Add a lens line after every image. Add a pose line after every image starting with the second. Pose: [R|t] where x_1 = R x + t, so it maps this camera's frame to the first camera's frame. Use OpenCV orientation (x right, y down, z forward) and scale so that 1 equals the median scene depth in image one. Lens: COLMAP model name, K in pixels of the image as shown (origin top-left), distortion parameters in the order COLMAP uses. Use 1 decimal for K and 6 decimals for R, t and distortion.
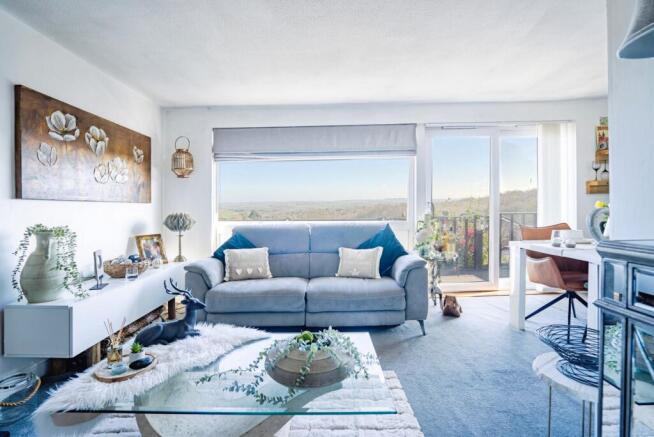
lens RADIAL K [[313.2, 0, 326.4], [0, 313.2, 214.8], [0, 0, 1]] dist [-0.037815, 0.013072]
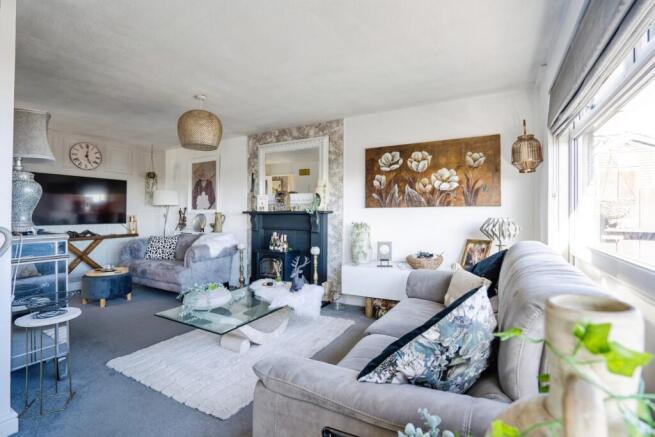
lens RADIAL K [[313.7, 0, 326.4], [0, 313.7, 216.3], [0, 0, 1]] dist [-0.037815, 0.013072]
pose [[-0.492904, 0.001238, -0.870083, 0.671921], [-0.017730, 0.999777, 0.011467, -0.014045], [0.869903, 0.021079, -0.492772, 1.420084]]
